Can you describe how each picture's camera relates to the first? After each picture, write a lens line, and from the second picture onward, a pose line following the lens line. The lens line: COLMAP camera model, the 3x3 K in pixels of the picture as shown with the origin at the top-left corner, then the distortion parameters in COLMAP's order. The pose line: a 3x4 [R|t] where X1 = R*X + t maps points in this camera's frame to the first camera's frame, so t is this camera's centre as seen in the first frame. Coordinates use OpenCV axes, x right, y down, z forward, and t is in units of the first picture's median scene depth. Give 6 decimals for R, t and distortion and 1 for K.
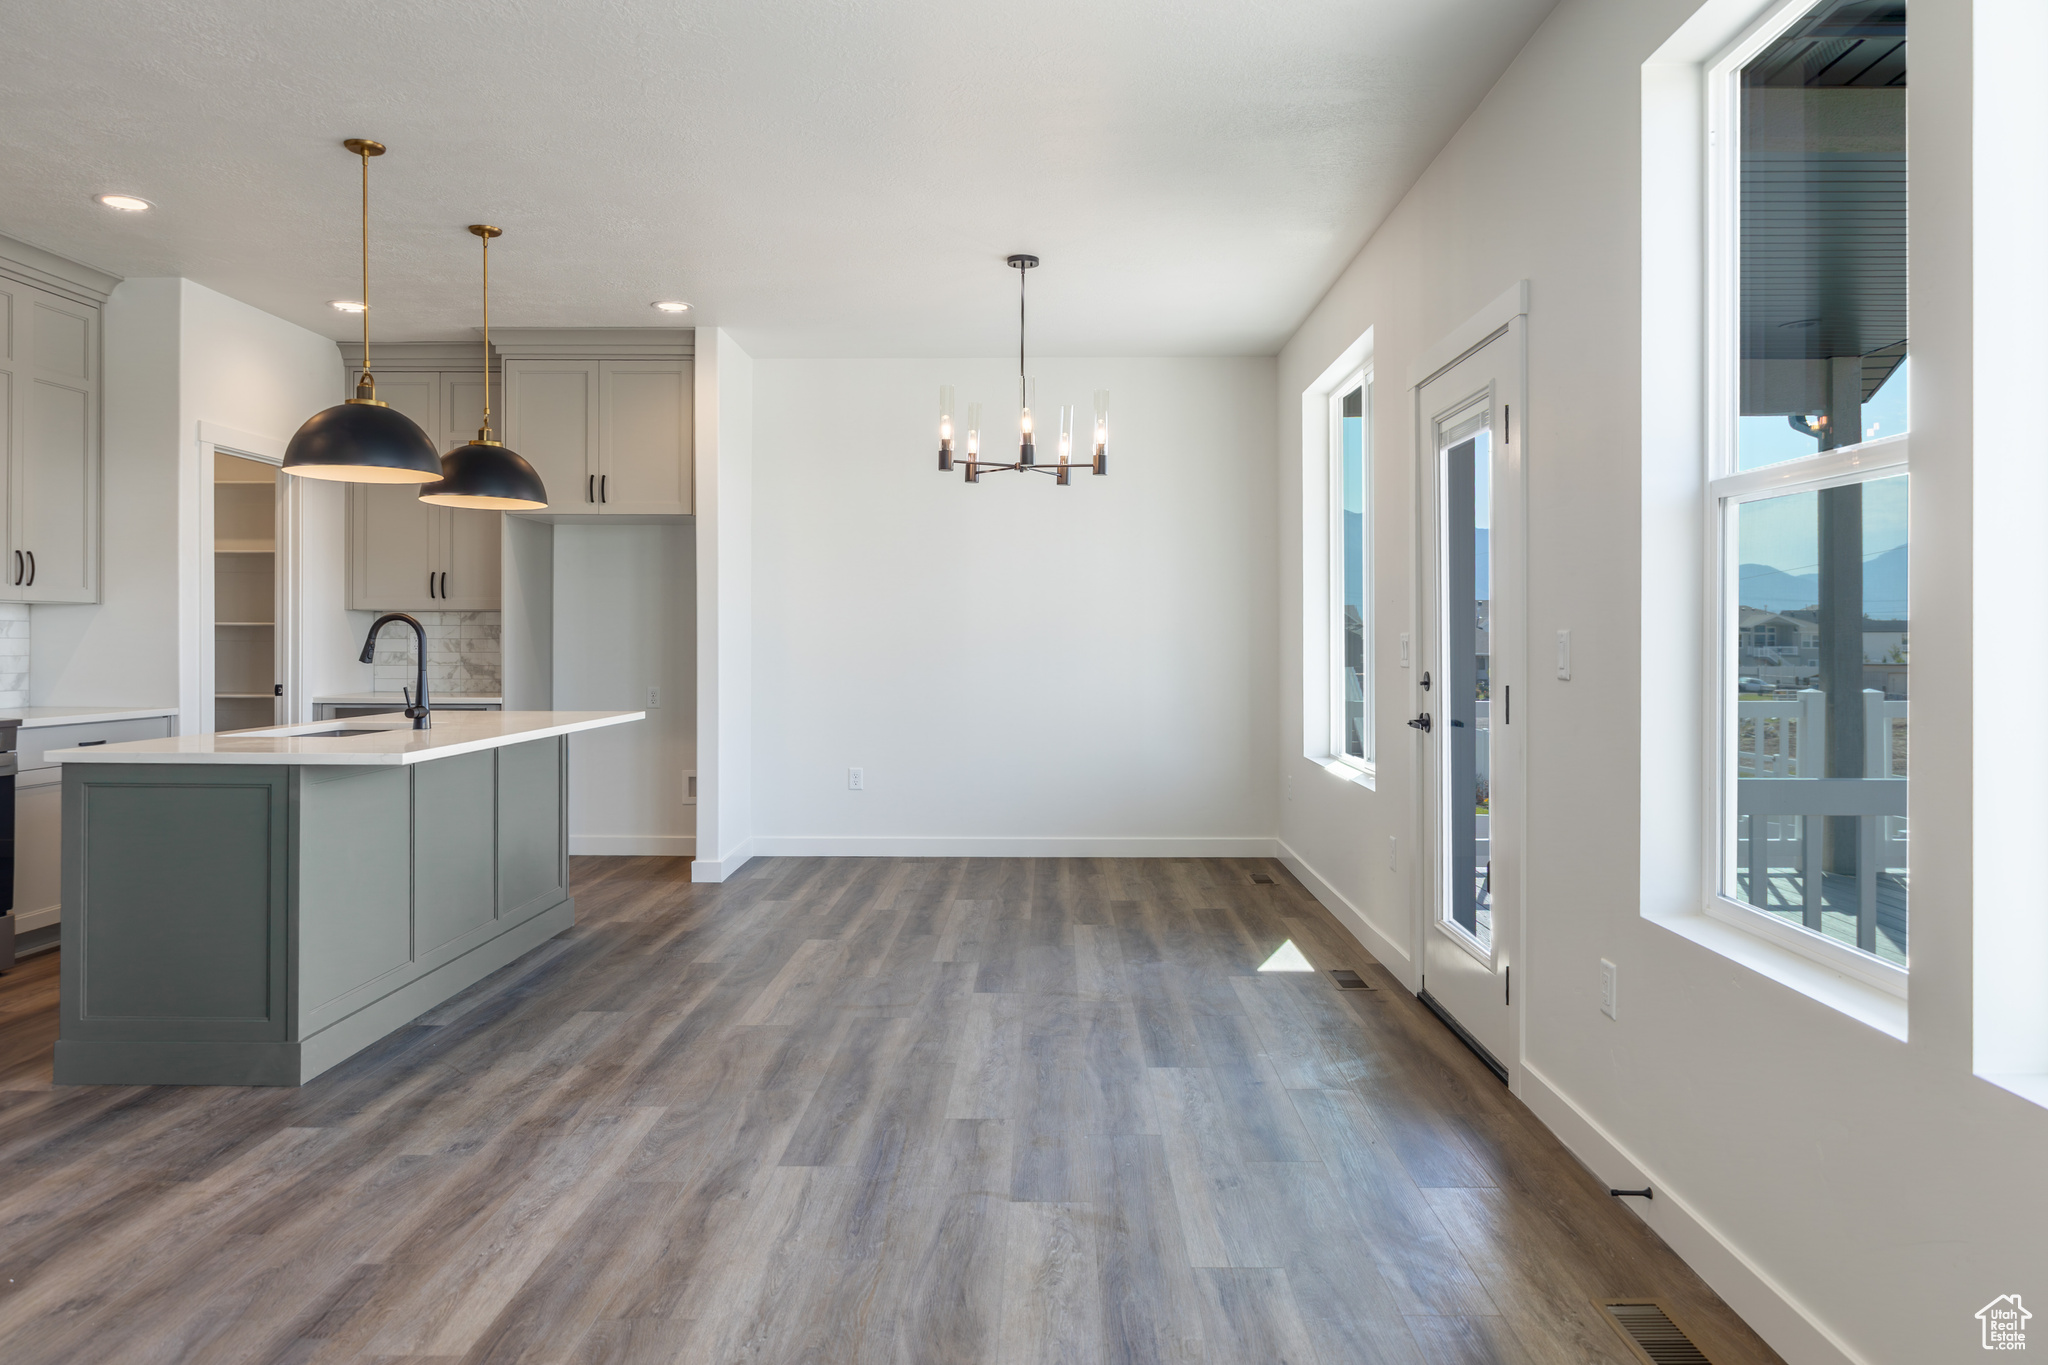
lens RADIAL K [[1349.3, 0, 1034.1], [0, 1349.3, 639.9], [0, 0, 1]] dist [0.002053, 0.001431]
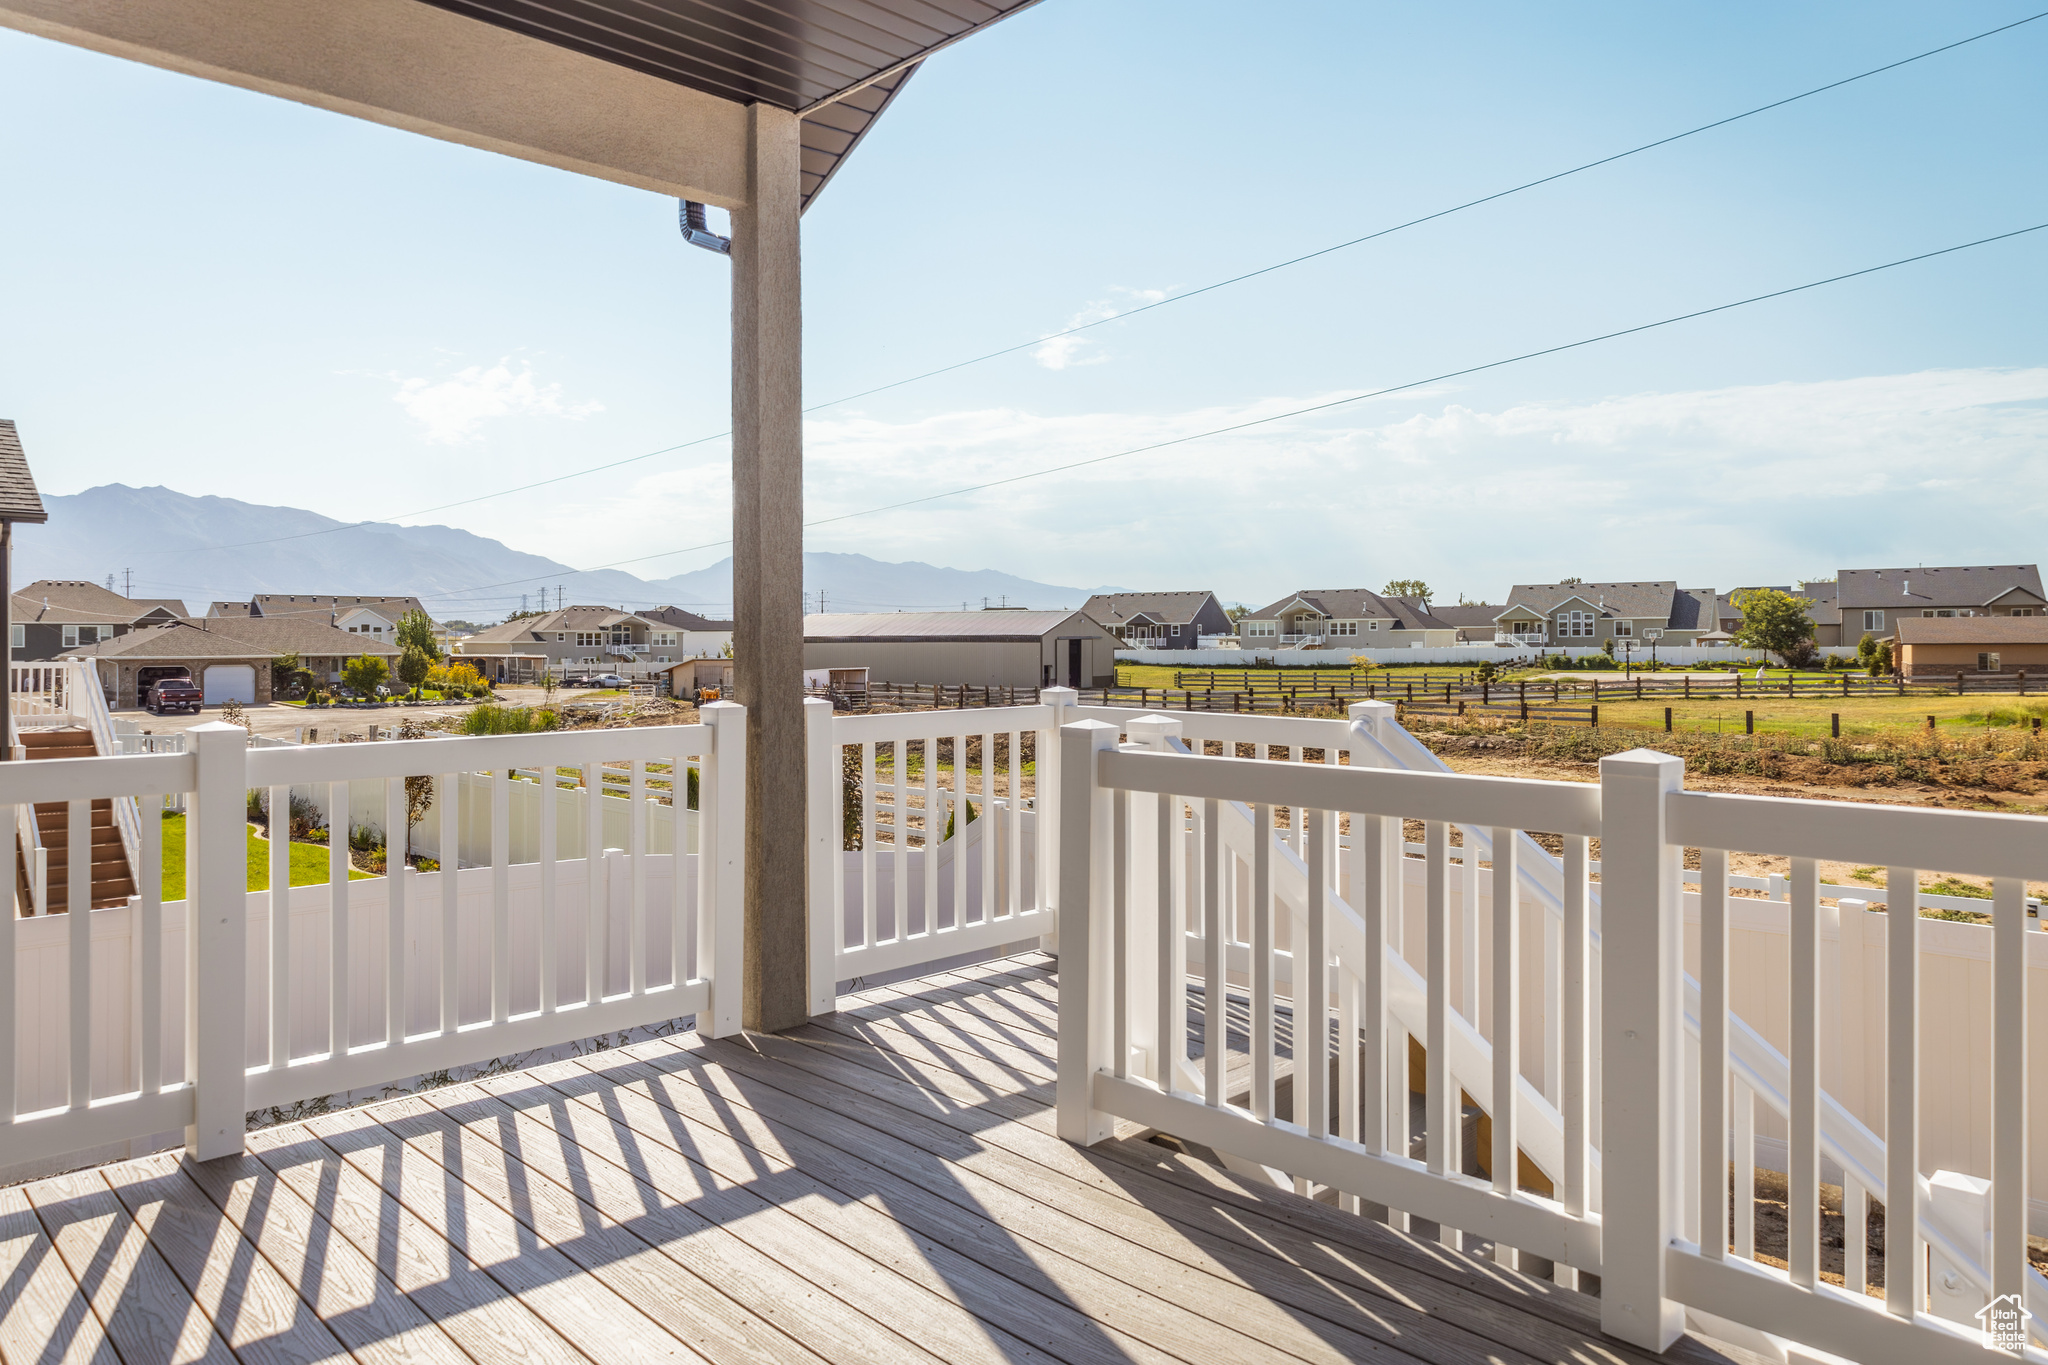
lens RADIAL K [[1334.8, 0, 1025.7], [0, 1334.8, 641.8], [0, 0, 1]] dist [0.003746, 0.001608]
pose [[0.703544, -0.006972, 0.710617, 0.559162], [0.005241, 0.999976, 0.004622, 0.019646], [-0.710632, 0.000473, 0.703564, 0.984873]]
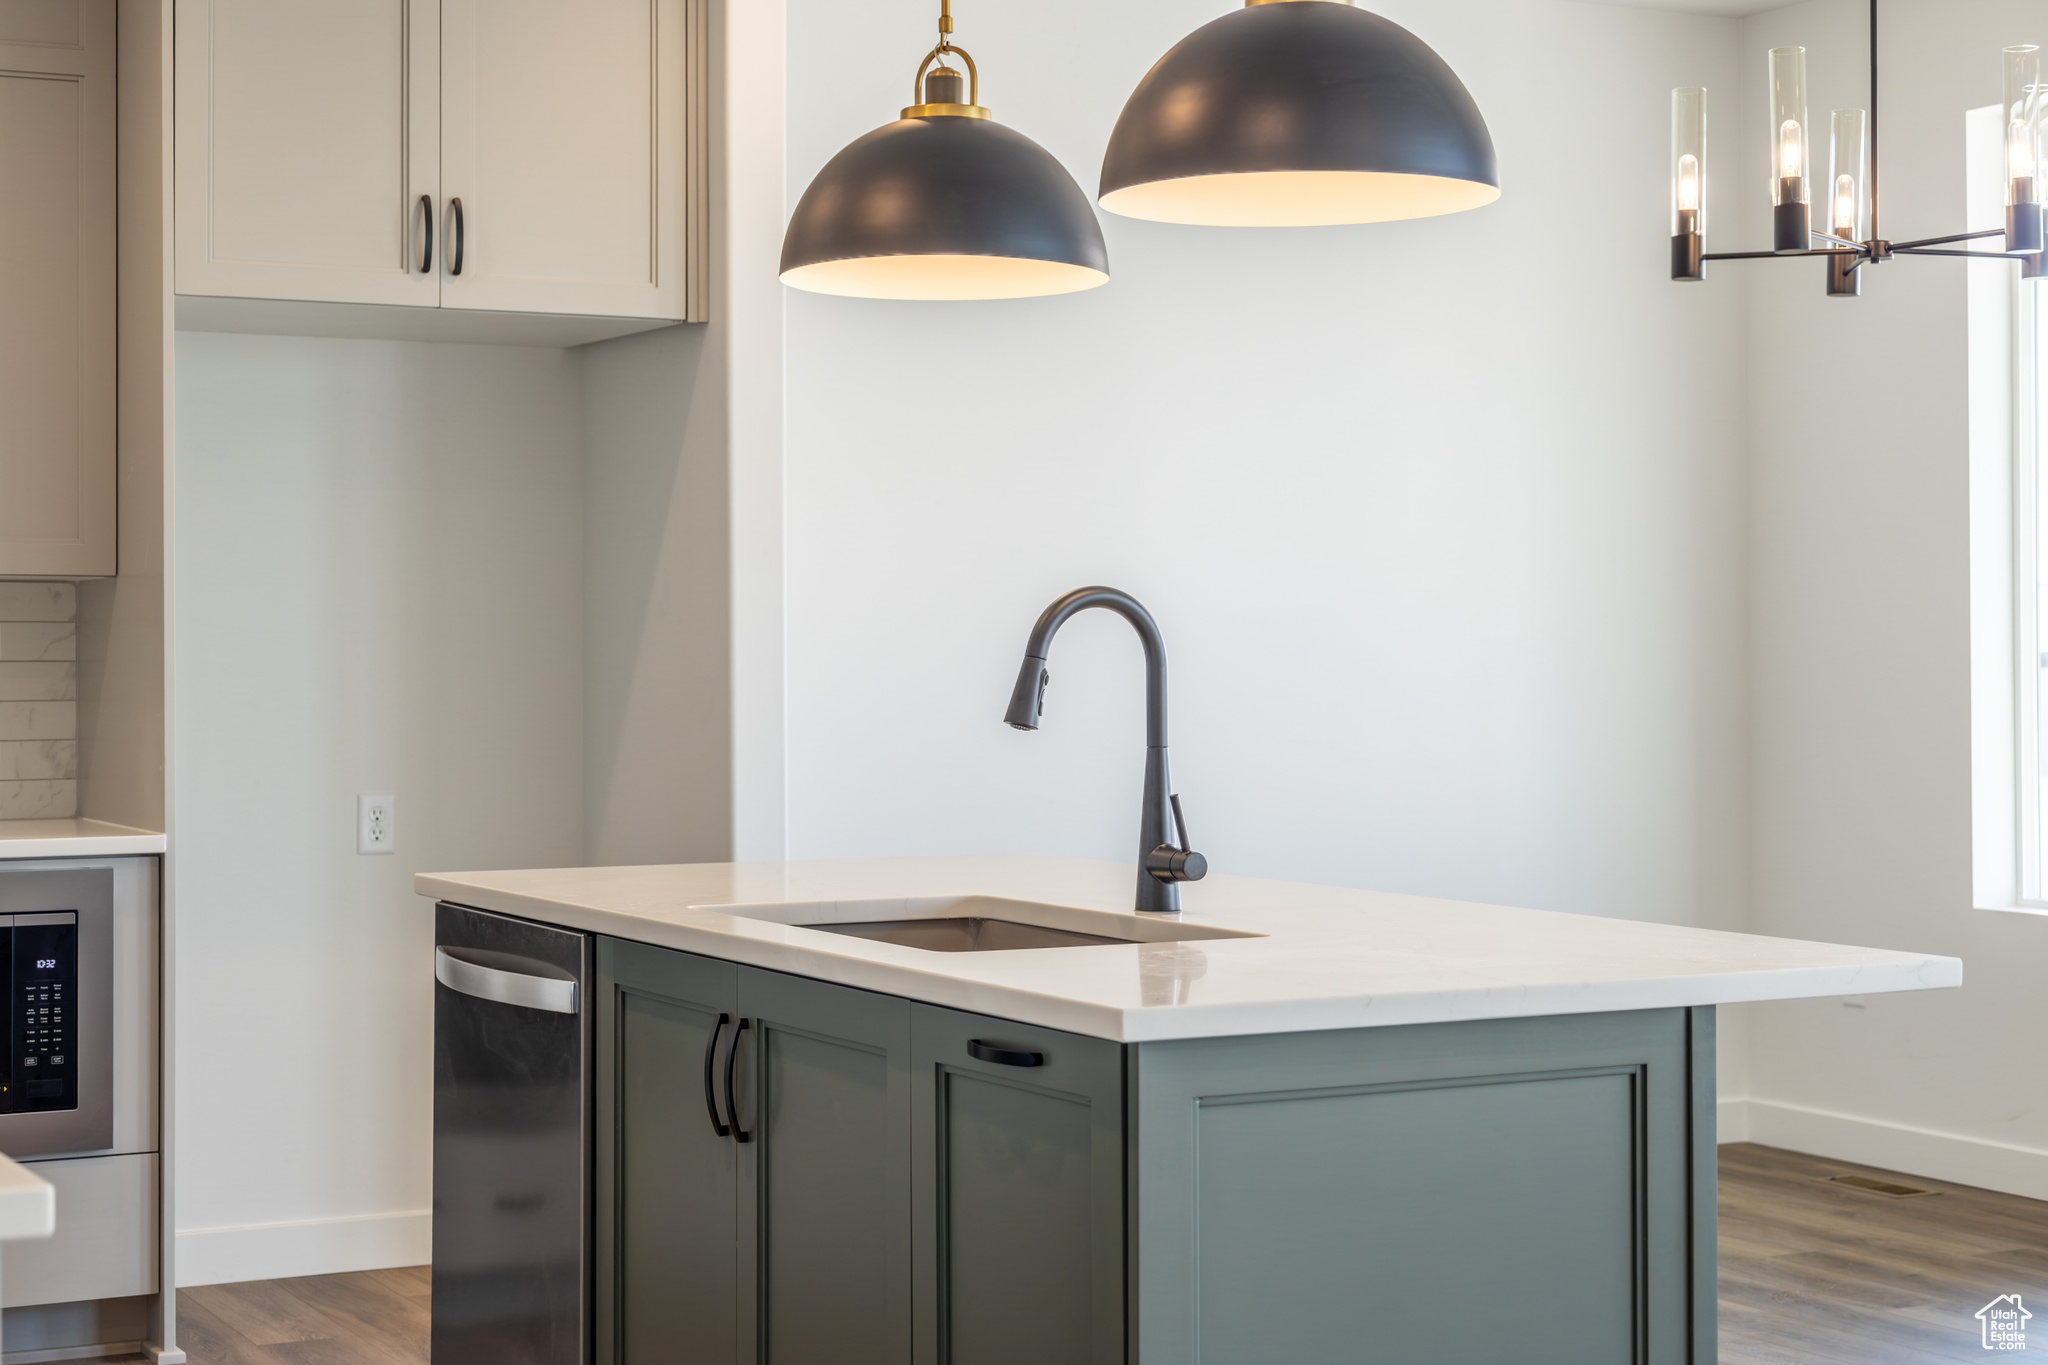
lens RADIAL K [[3296.3, 0, 1024.5], [0, 3296.3, 652.2], [0, 0, 1]] dist [0.024135, 0.027475]
pose [[0.875078, -0.004157, 0.483964, -0.971002], [0.005150, 0.999986, -0.000723, -0.001979], [-0.483954, 0.003125, 0.875088, 0.271377]]
